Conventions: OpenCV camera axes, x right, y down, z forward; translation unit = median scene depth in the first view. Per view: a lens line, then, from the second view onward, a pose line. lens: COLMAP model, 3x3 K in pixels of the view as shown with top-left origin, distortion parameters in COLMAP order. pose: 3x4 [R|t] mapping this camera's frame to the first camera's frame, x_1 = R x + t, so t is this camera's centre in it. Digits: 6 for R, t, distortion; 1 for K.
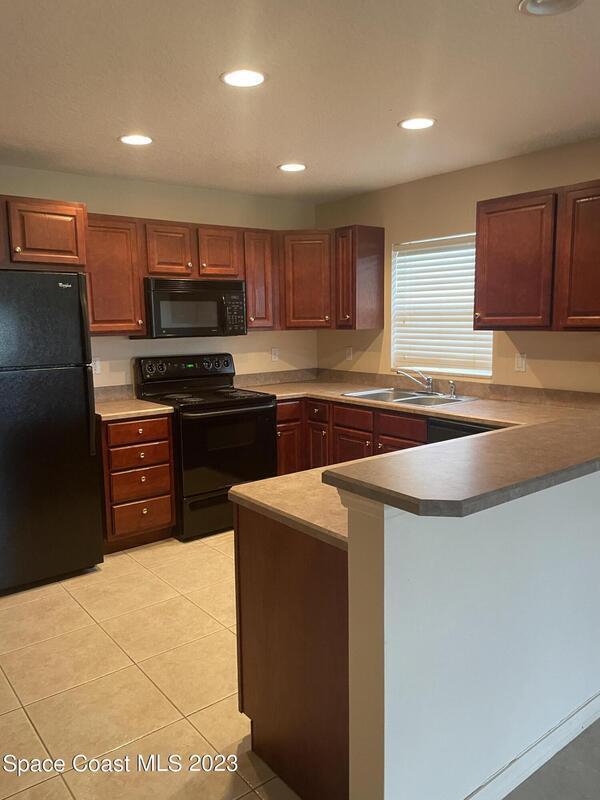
lens RADIAL K [[605.3, 0, 303.1], [0, 605.3, 394.1], [0, 0, 1]] dist [0.014785, 0.003373]
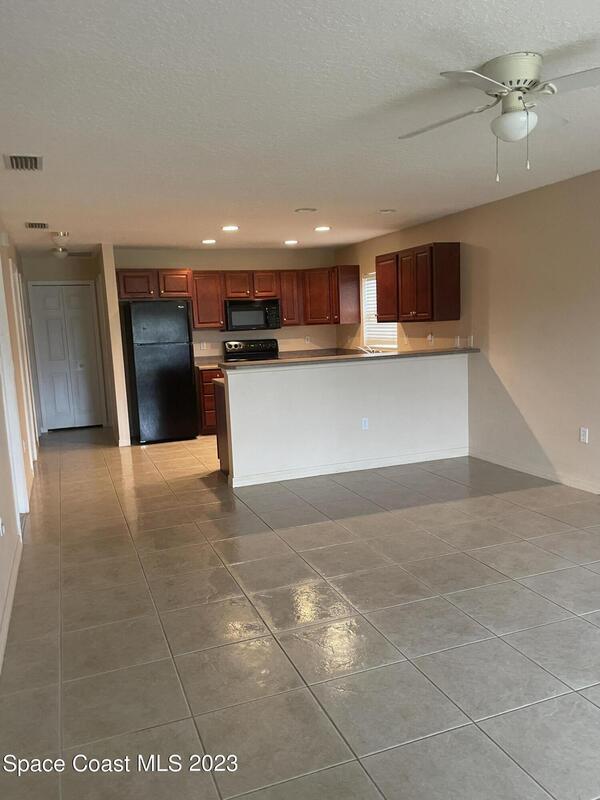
lens RADIAL K [[626.6, 0, 299.4], [0, 626.6, 404.2], [0, 0, 1]] dist [0.003427, -0.000222]
pose [[0.952074, 0.016410, -0.305427, 0.578336], [-0.012804, 0.999823, 0.013807, 0.111584], [0.305600, -0.009234, 0.952115, -0.842523]]
